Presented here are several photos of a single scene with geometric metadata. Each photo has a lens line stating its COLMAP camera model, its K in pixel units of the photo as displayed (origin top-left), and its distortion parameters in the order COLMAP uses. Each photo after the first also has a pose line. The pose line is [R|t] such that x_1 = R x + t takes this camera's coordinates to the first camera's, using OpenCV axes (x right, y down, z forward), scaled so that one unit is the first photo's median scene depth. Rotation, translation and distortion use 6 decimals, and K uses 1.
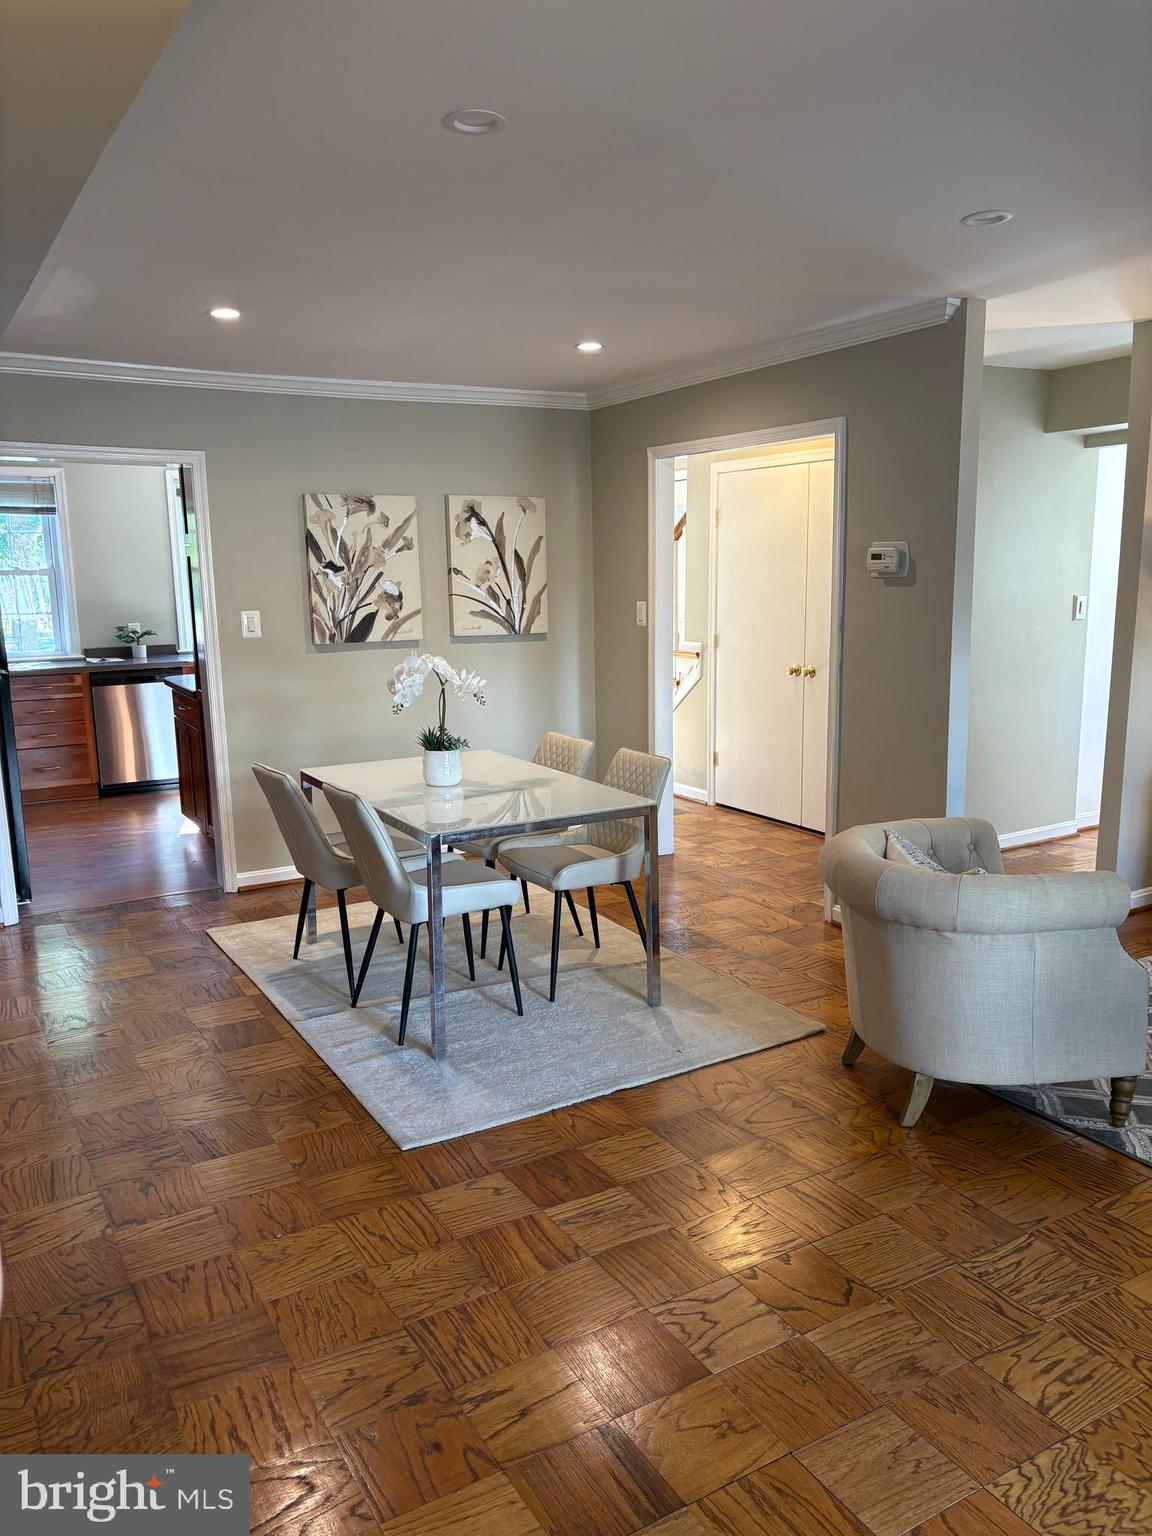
lens RADIAL K [[1170.0, 0, 580.4], [0, 1170.0, 771.2], [0, 0, 1]] dist [0.041810, -0.037413]
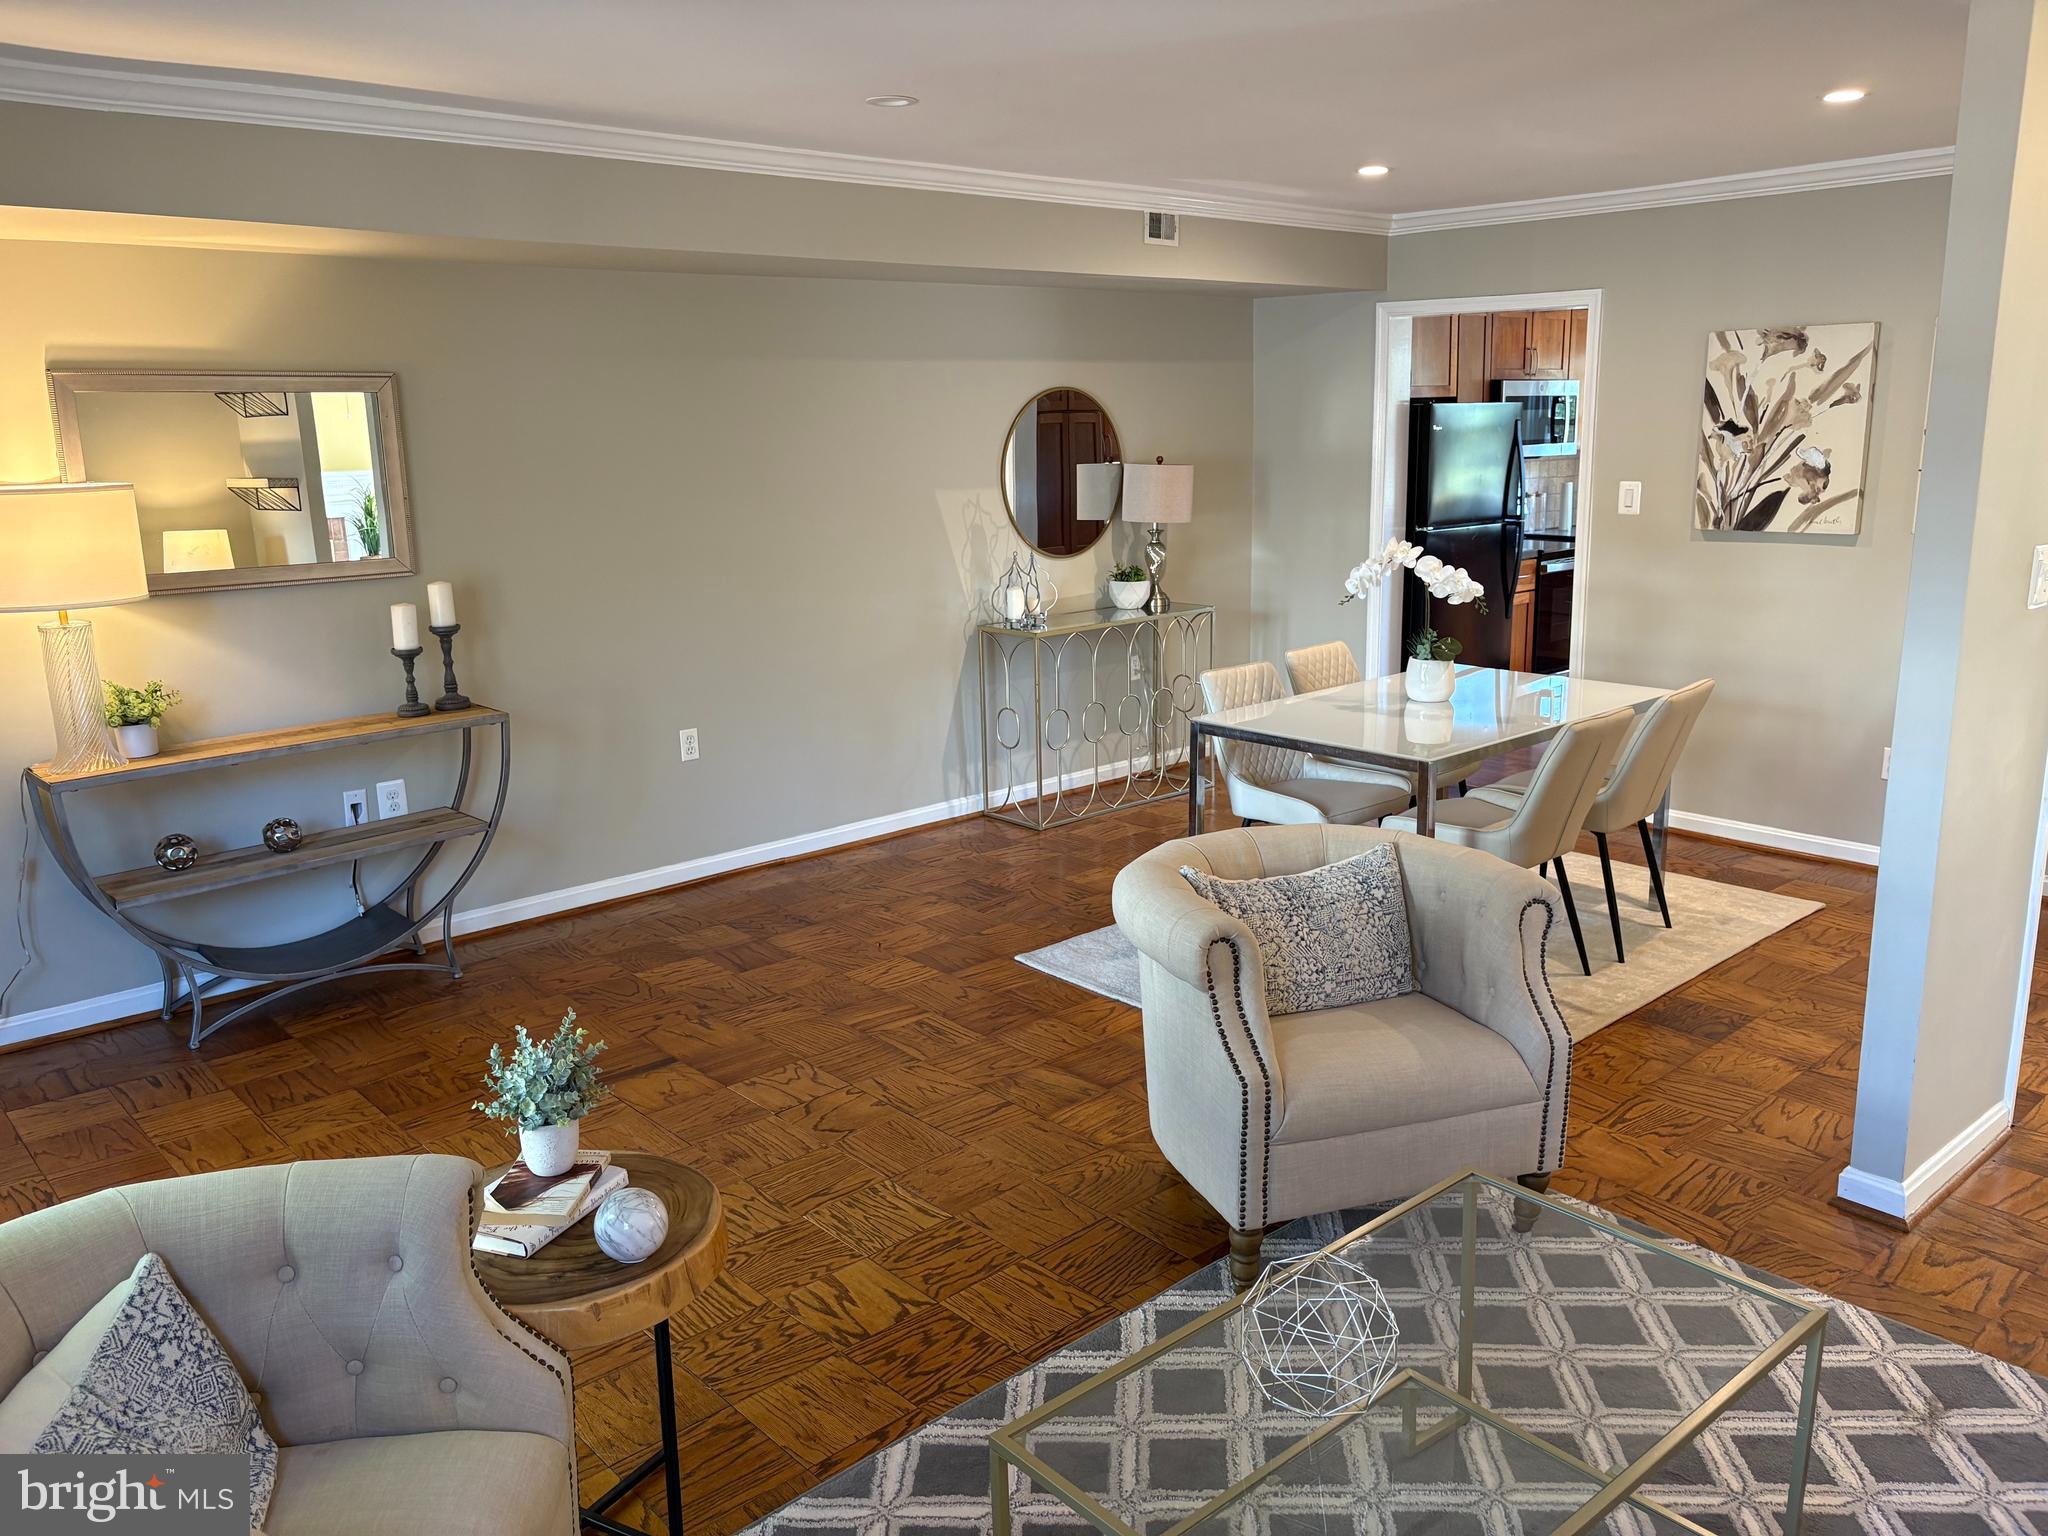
lens RADIAL K [[1560.0, 0, 1028.4], [0, 1560.0, 762.8], [0, 0, 1]] dist [0.041810, -0.037413]
pose [[0.188266, 0.224018, -0.956228, 0.710790], [-0.153483, 0.968387, 0.196648, -0.094519], [0.970051, 0.109742, 0.216697, 0.365450]]
